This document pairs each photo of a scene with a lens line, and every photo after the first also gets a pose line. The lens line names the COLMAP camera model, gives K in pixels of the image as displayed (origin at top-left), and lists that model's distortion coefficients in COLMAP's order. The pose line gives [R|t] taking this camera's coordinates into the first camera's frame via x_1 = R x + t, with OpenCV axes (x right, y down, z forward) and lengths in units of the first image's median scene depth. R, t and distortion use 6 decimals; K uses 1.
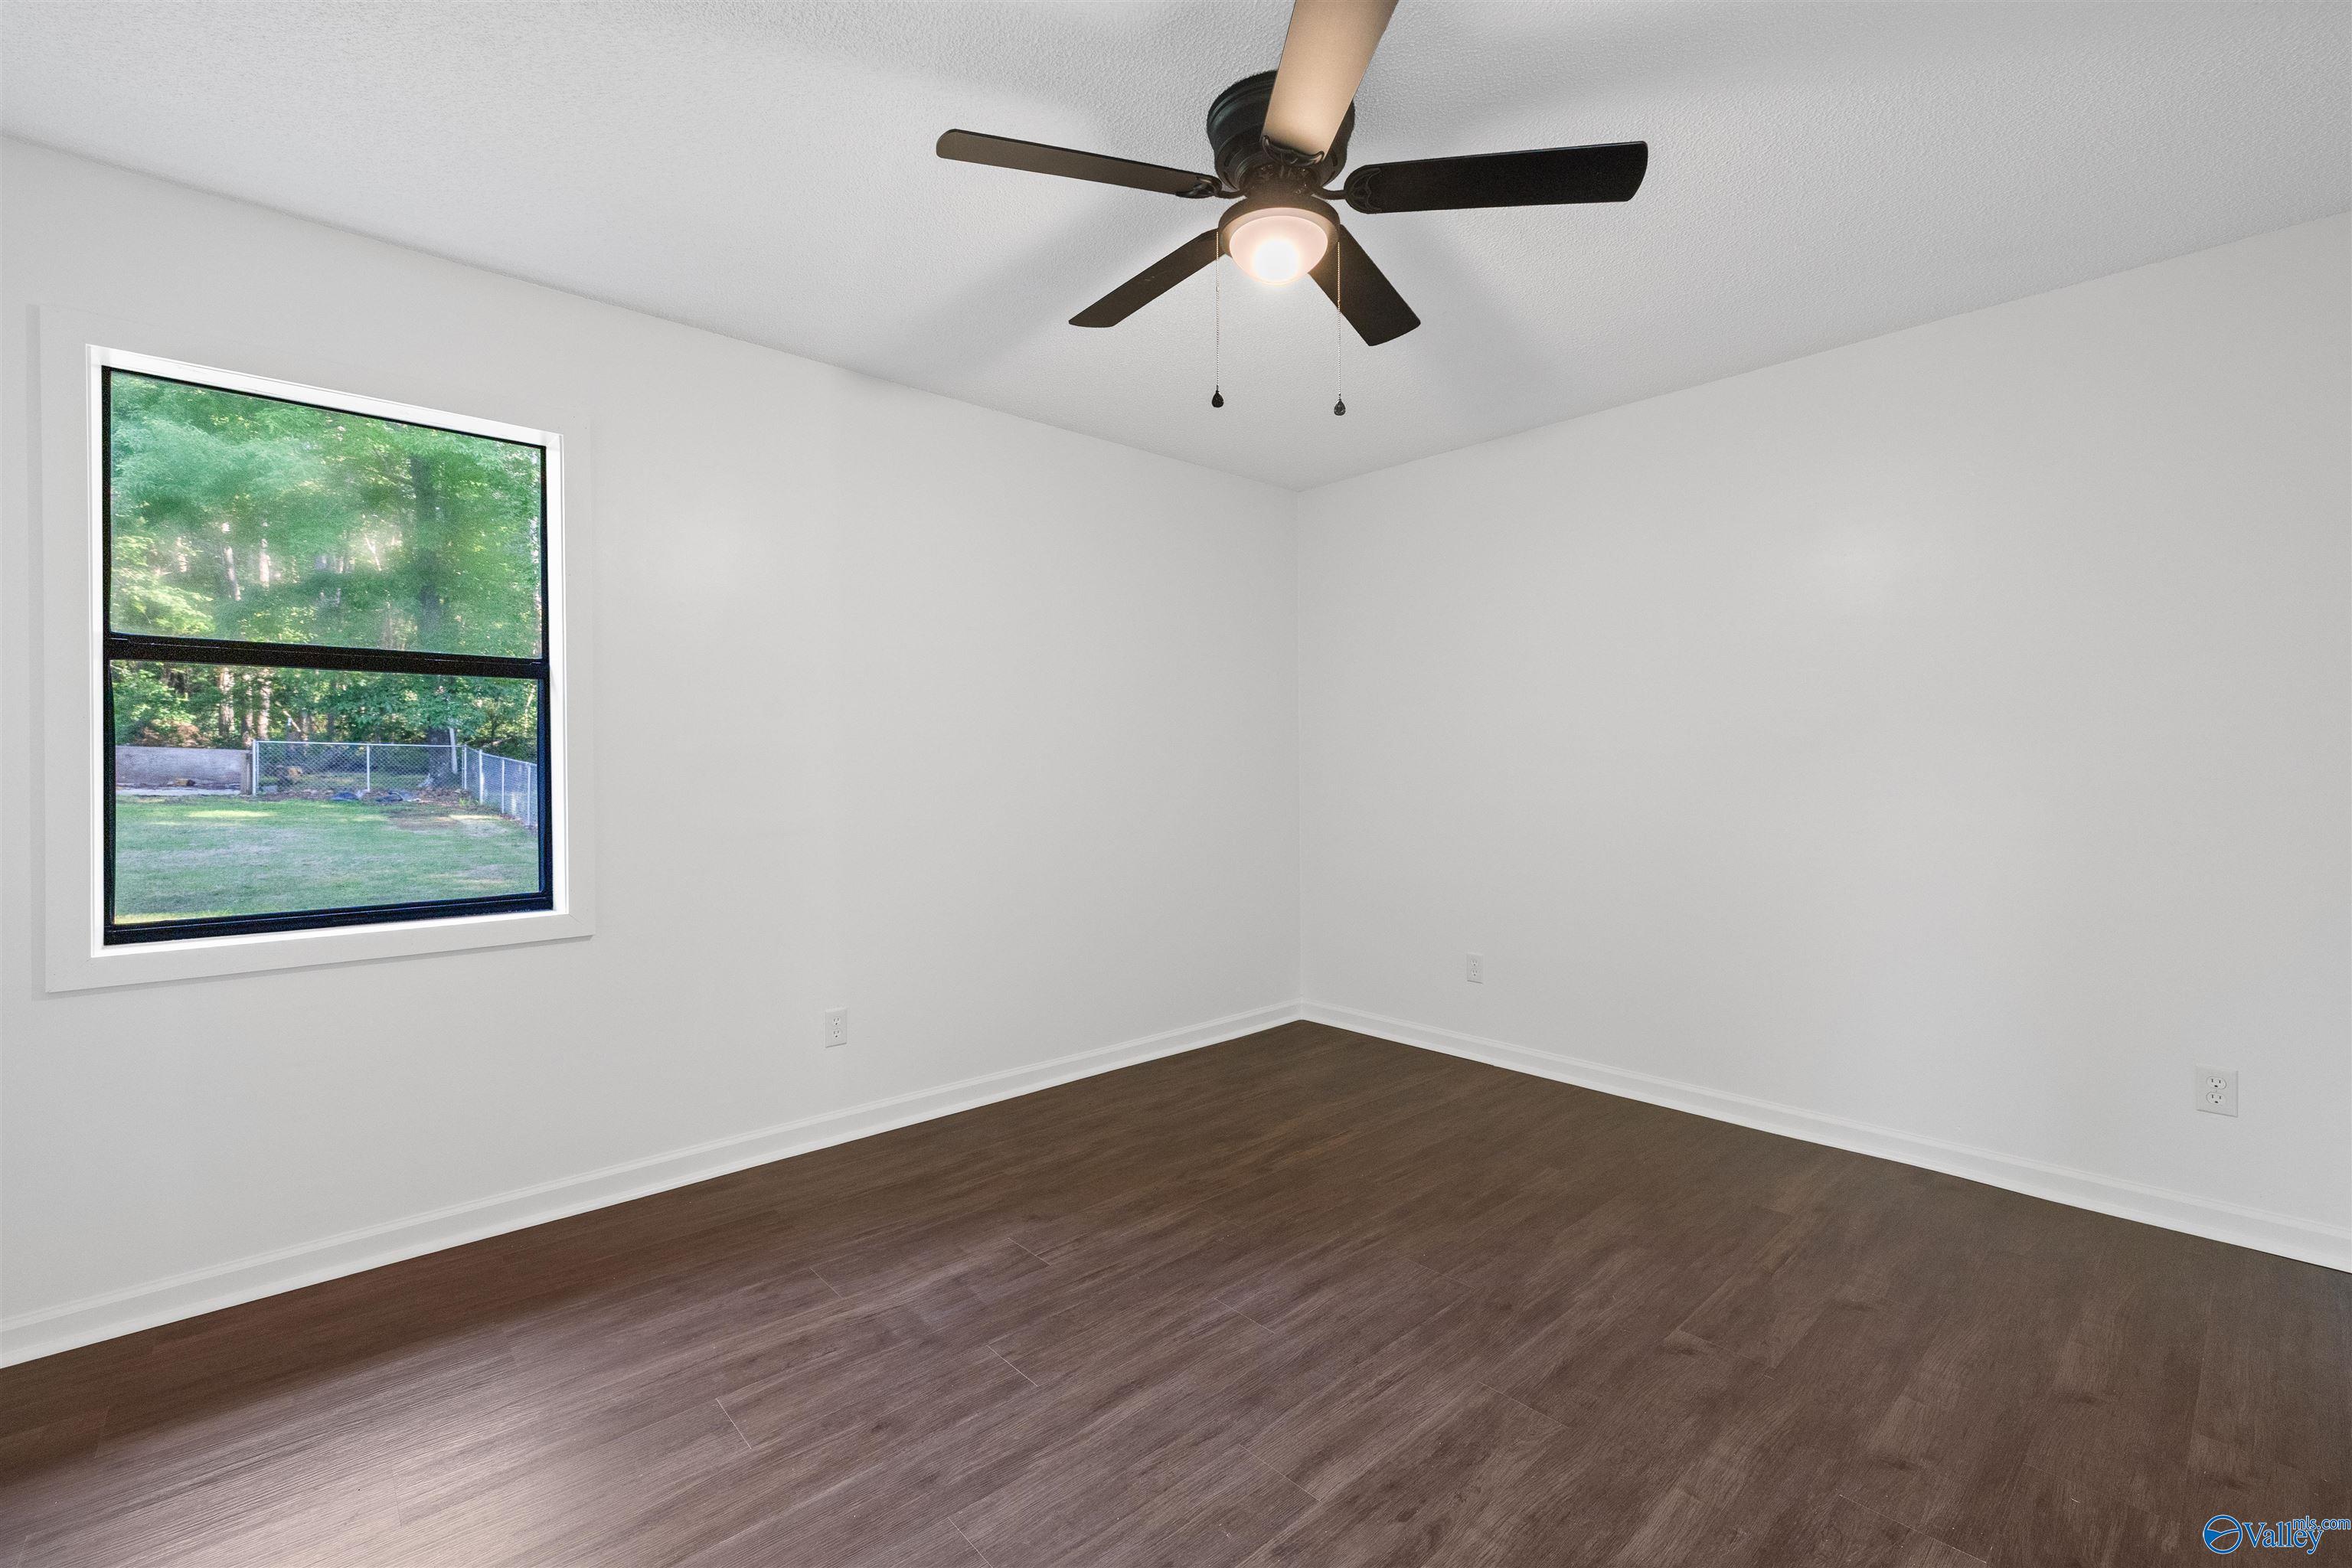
lens RADIAL K [[998.5, 0, 1176.7], [0, 998.5, 762.7], [0, 0, 1]] dist [0.001519, 0.000273]
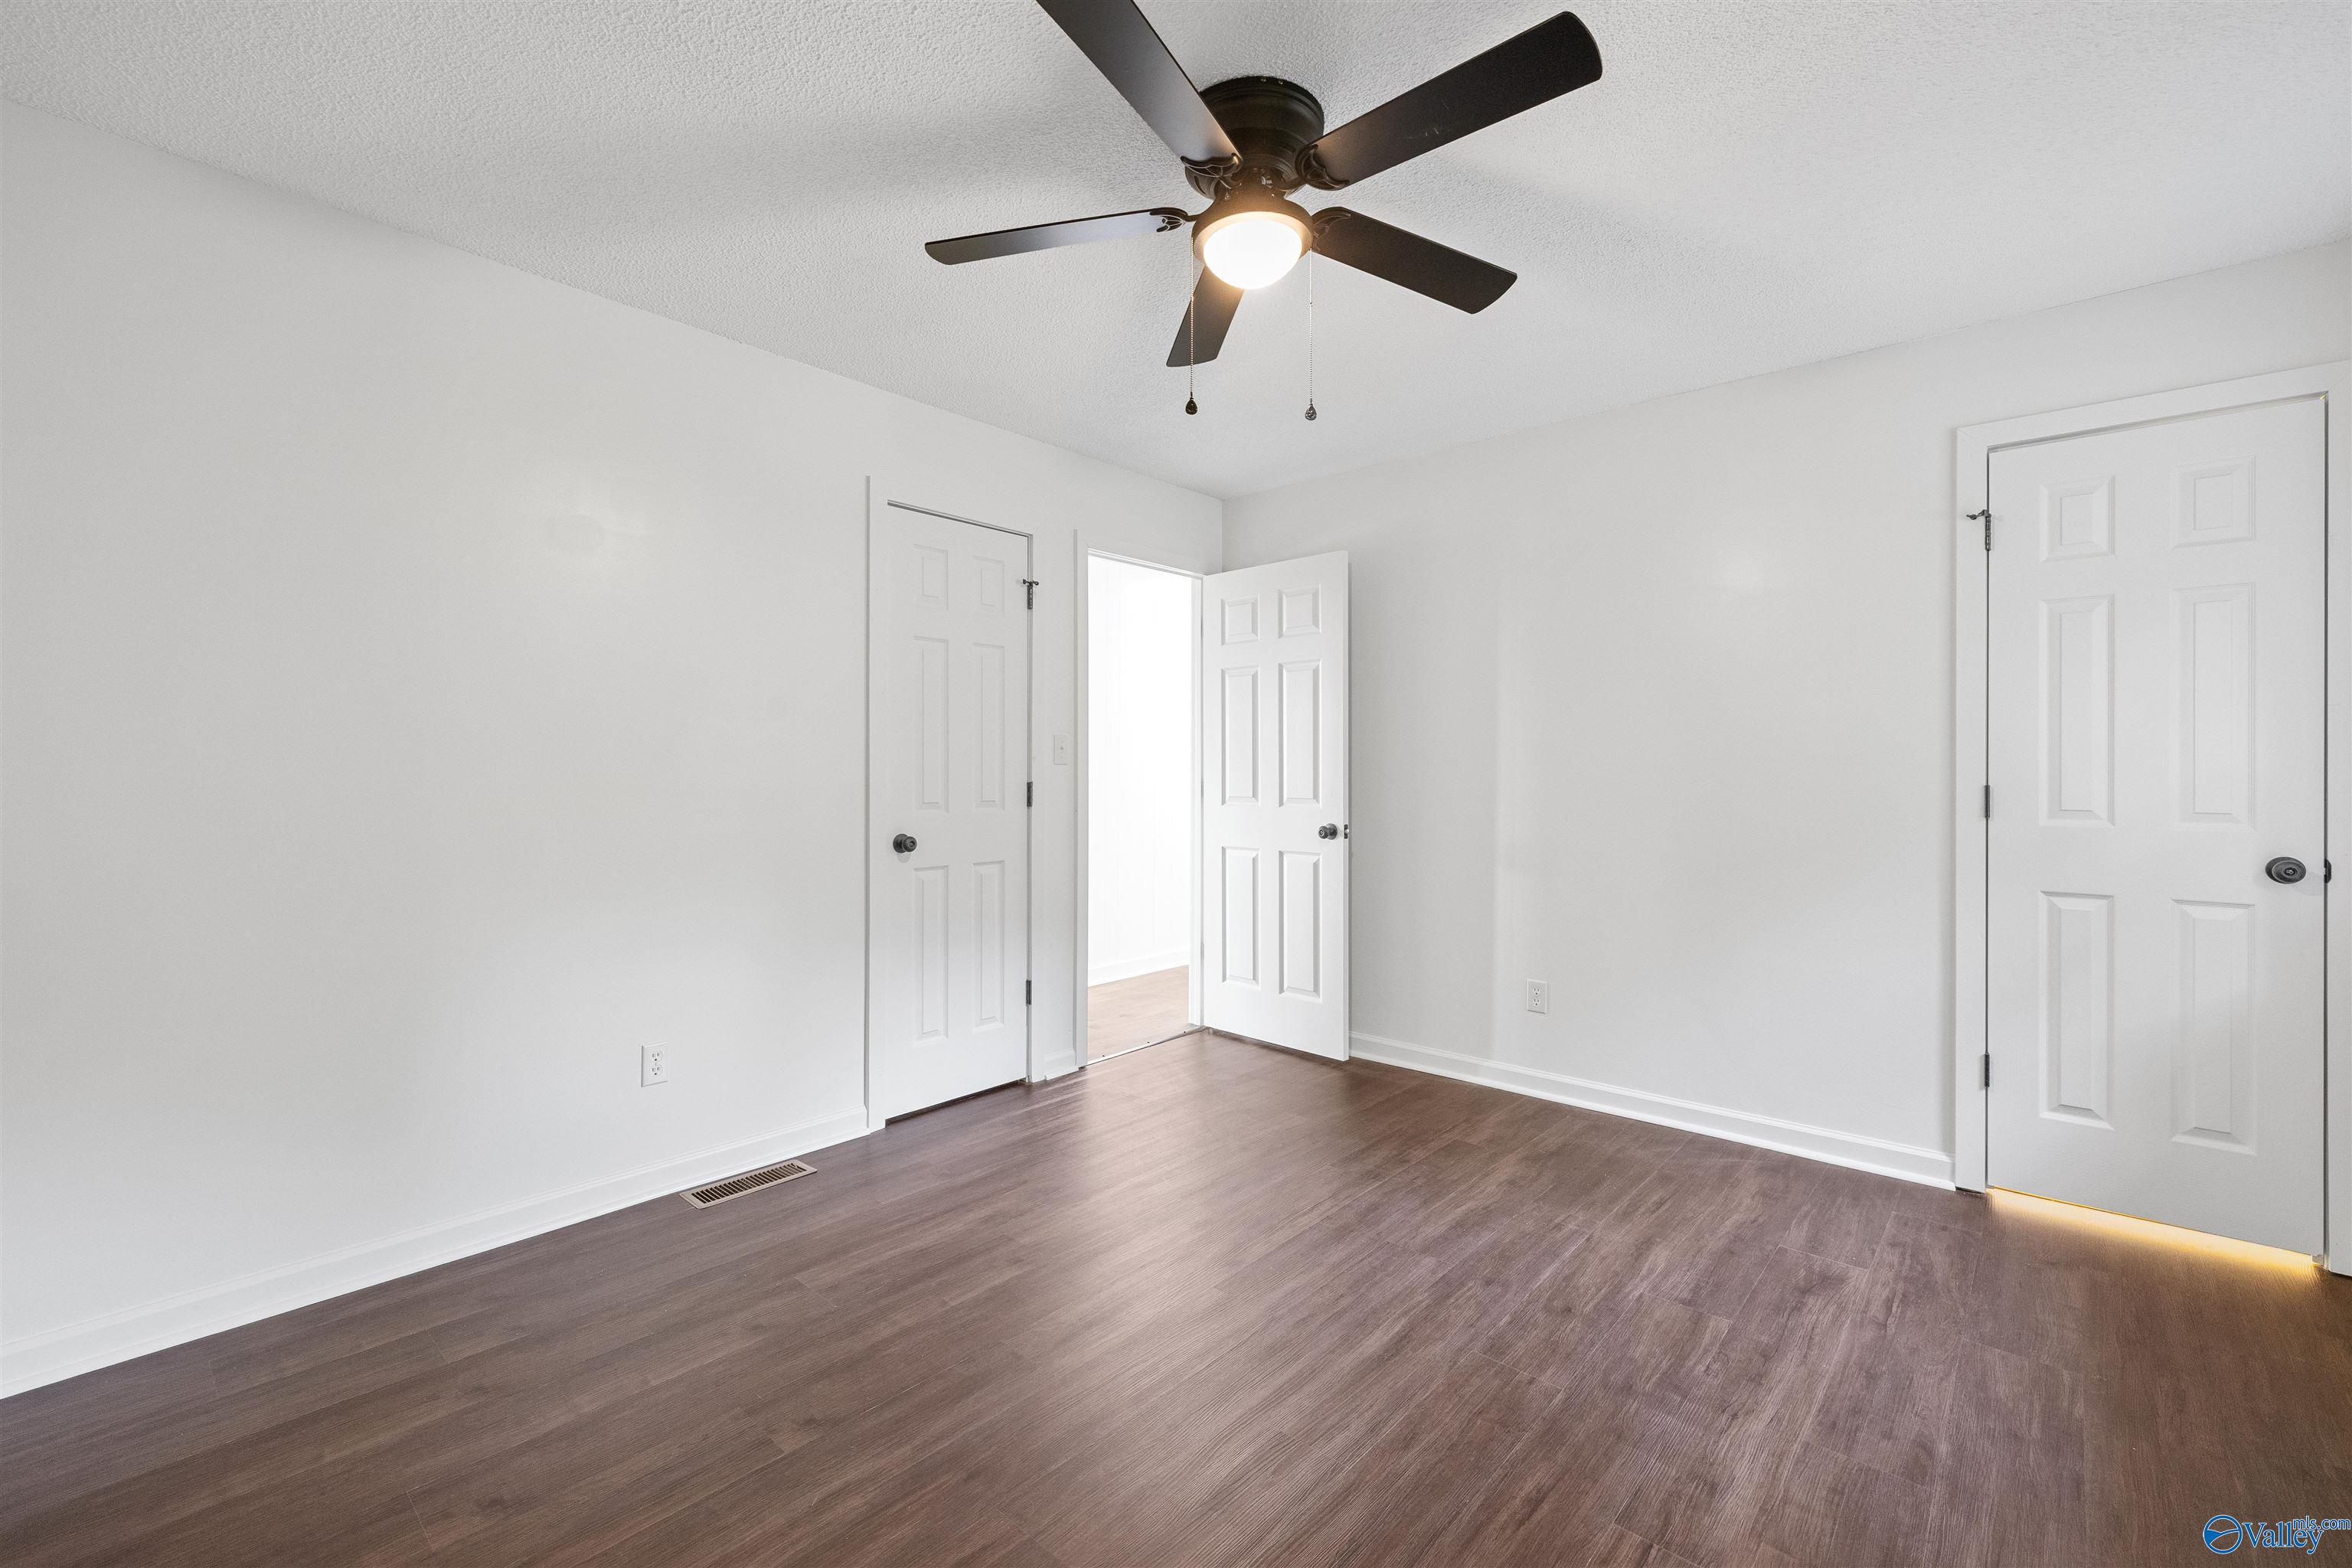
lens RADIAL K [[998.5, 0, 1176.7], [0, 998.5, 762.7], [0, 0, 1]] dist [0.001519, 0.000273]
pose [[-0.994374, 0.000664, -0.105926, 0.279362], [0.001251, 0.999984, -0.005480, -0.002260], [0.105920, -0.005582, -0.994359, 1.957284]]
